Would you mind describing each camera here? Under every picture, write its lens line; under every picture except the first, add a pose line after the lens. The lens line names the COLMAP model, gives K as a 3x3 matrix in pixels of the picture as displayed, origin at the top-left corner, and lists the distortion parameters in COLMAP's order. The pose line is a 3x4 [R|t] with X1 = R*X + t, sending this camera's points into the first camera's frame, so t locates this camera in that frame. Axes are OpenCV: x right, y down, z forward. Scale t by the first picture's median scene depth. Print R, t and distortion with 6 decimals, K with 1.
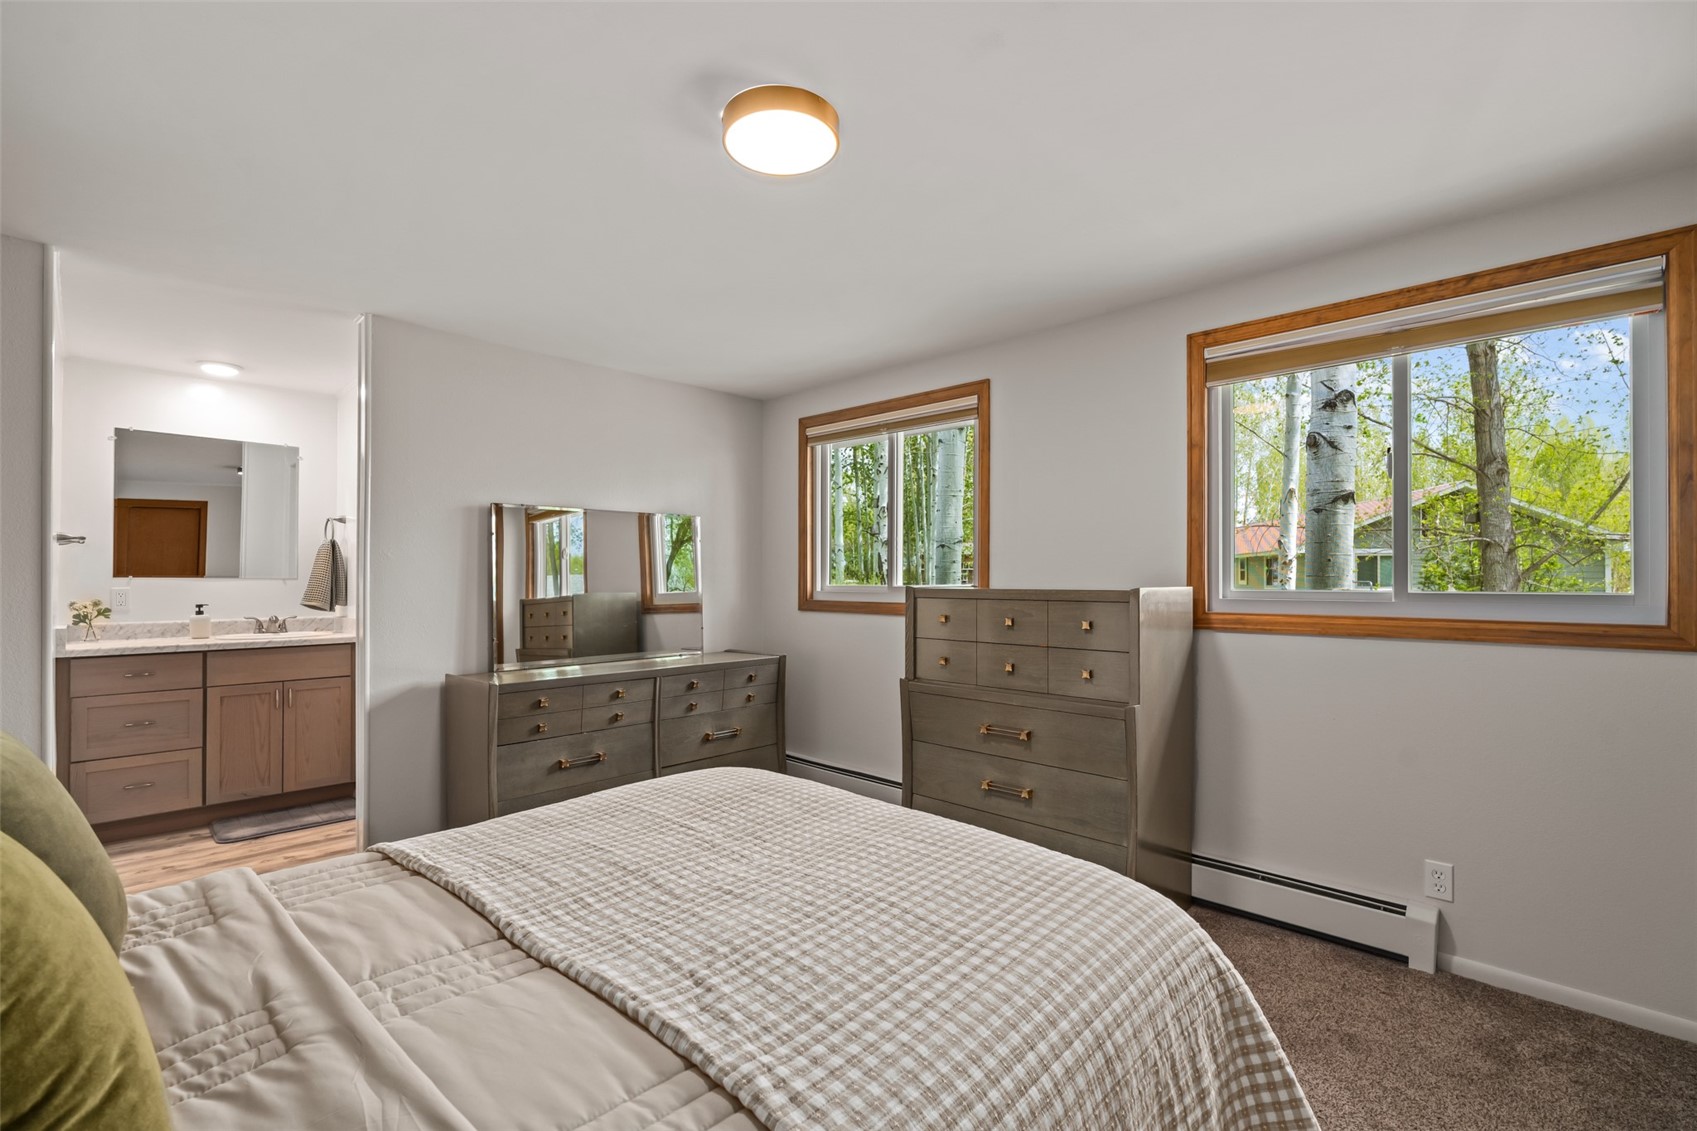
lens RADIAL K [[775.1, 0, 859.1], [0, 775.1, 571.9], [0, 0, 1]] dist [-0.001633, 0.000082]
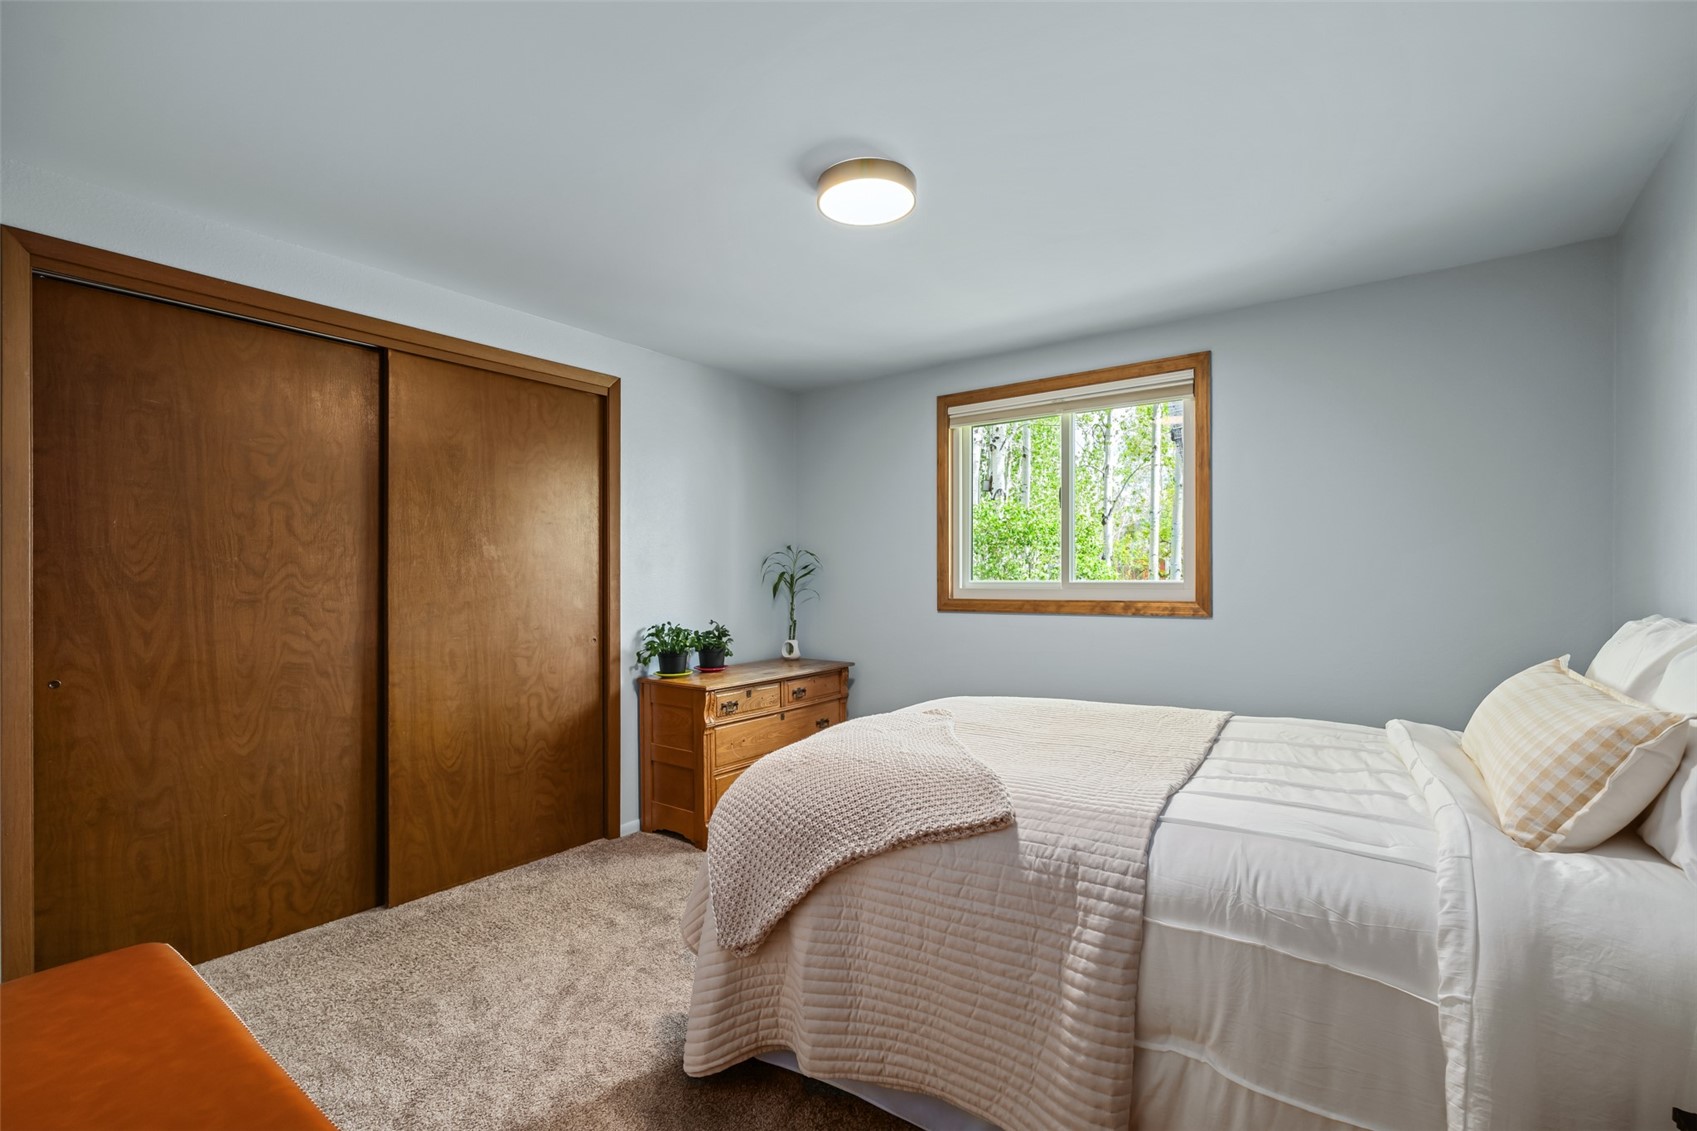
lens RADIAL K [[775.1, 0, 841.4], [0, 775.1, 575.2], [0, 0, 1]] dist [-0.001633, 0.000082]
pose [[0.993714, -0.005192, 0.111824, -0.764698], [0.004531, 0.999971, 0.006161, 0.005347], [-0.111853, -0.005616, 0.993709, 0.330908]]
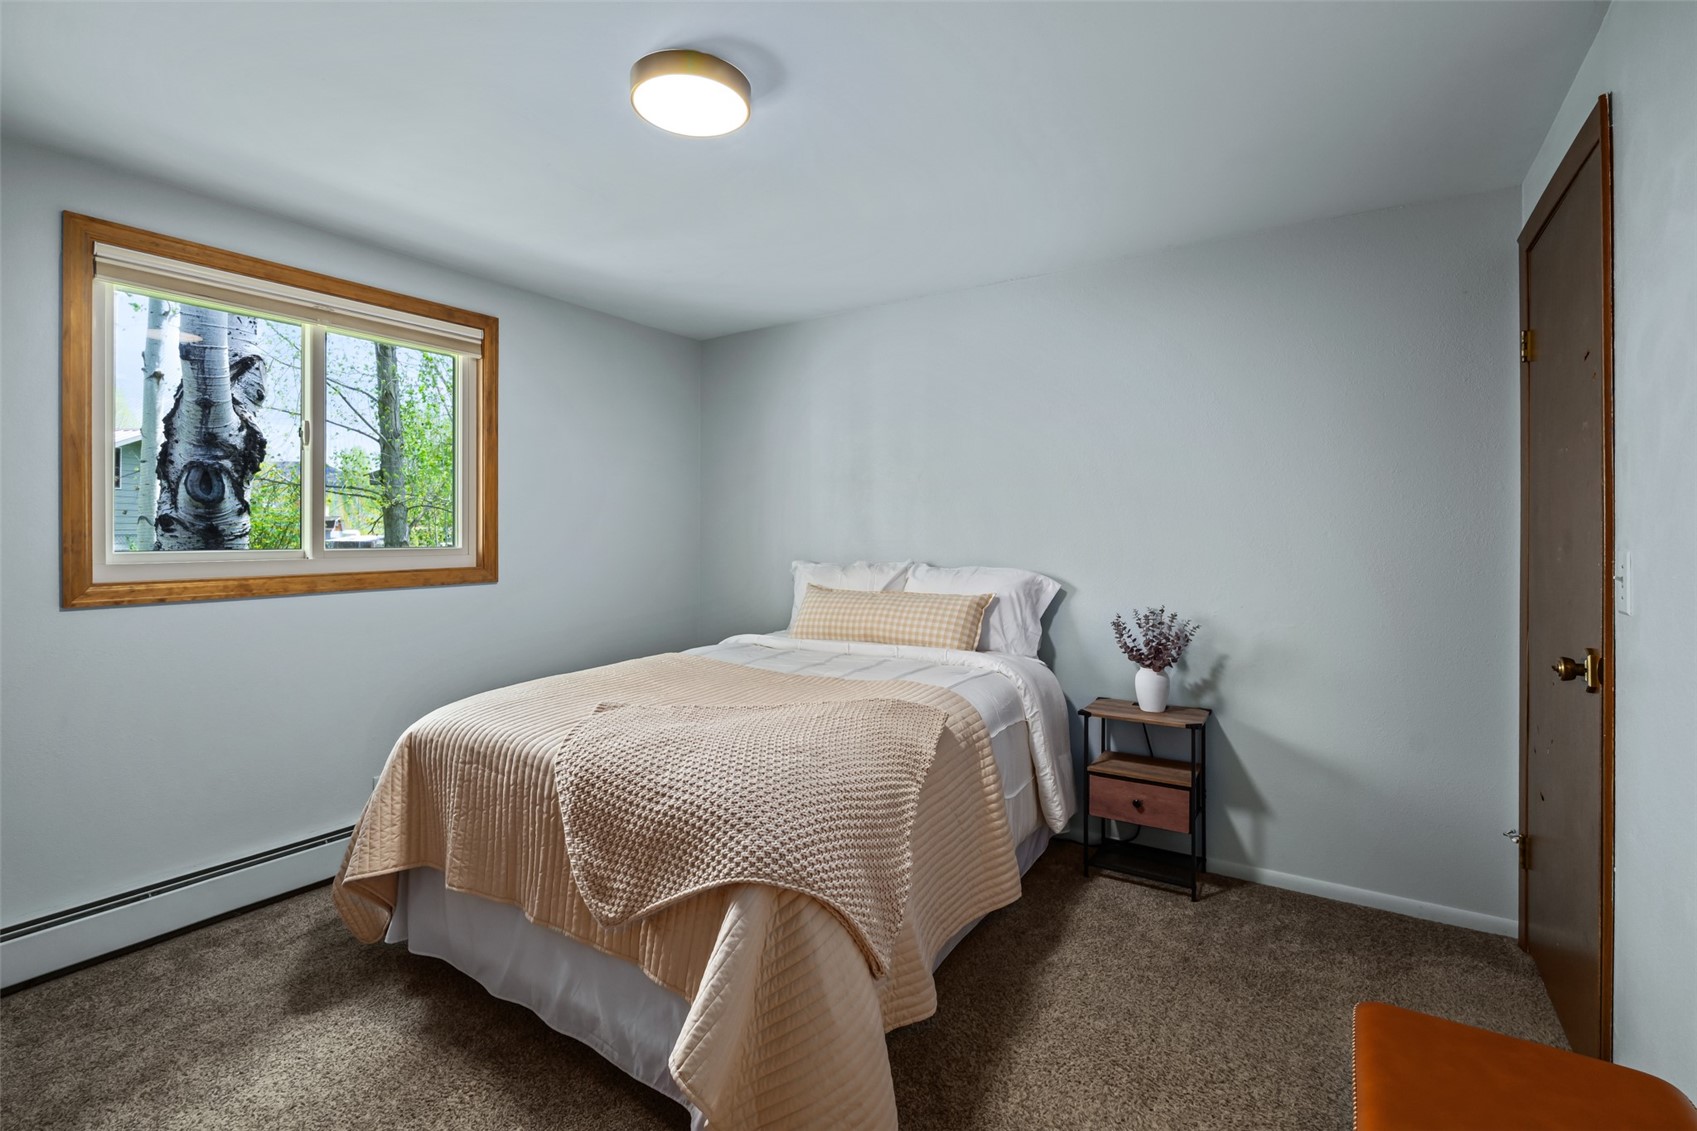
lens RADIAL K [[775.1, 0, 855.2], [0, 775.1, 529.5], [0, 0, 1]] dist [-0.001633, 0.000082]
pose [[-0.191568, 0.000986, 0.981479, -1.713368], [-0.008708, 0.999958, -0.002704, -0.006887], [-0.981441, -0.009064, -0.191551, 1.621097]]
